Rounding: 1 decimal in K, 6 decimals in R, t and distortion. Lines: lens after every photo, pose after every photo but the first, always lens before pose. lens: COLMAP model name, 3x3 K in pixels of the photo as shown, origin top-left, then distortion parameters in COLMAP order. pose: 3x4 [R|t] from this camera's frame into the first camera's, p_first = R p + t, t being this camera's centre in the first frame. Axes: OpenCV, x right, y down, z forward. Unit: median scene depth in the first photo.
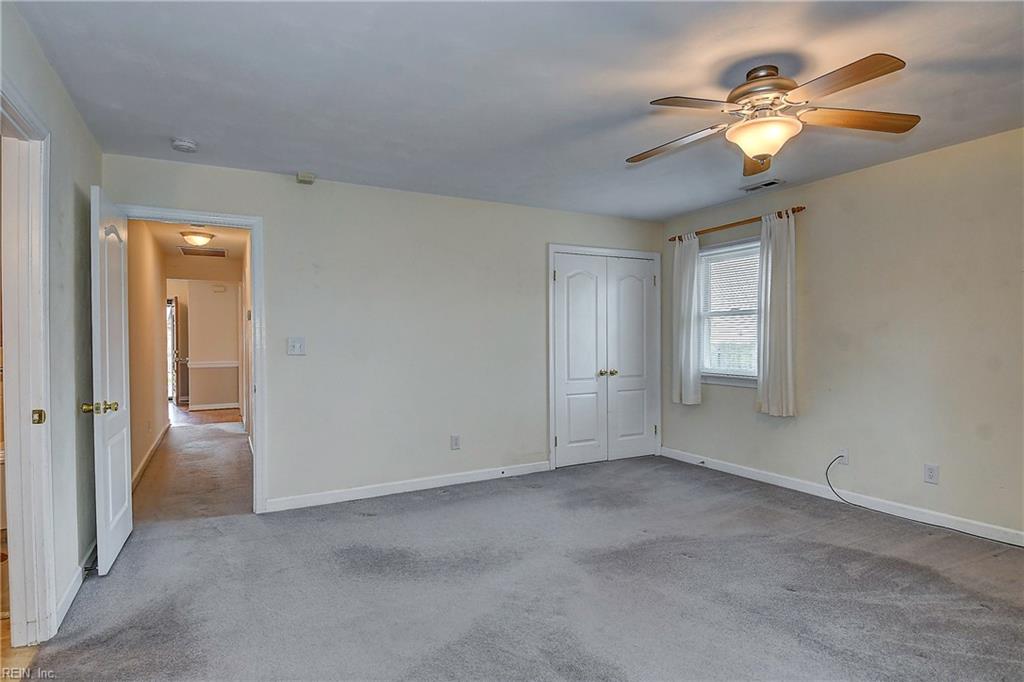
lens RADIAL K [[533.2, 0, 509.6], [0, 533.2, 345.8], [0, 0, 1]] dist [0.057460, -0.059462]
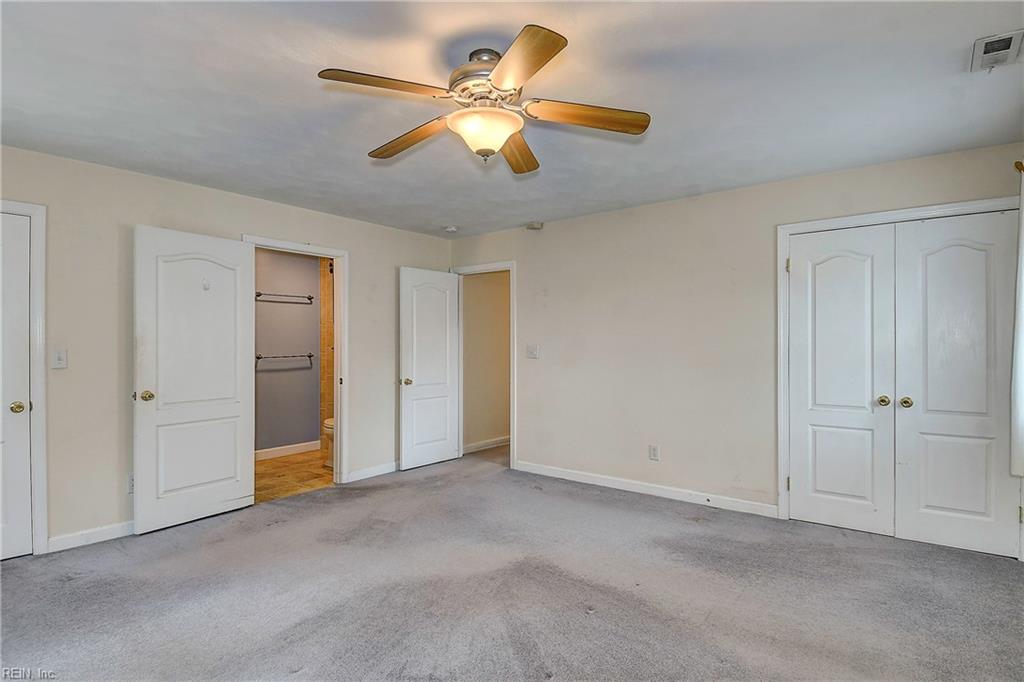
lens RADIAL K [[533.2, 0, 509.6], [0, 533.2, 345.8], [0, 0, 1]] dist [0.057460, -0.059462]
pose [[0.397302, 0.010157, -0.917632, 0.642441], [-0.013836, 0.999891, 0.005077, -0.015436], [0.917584, 0.010680, 0.397399, 0.335973]]
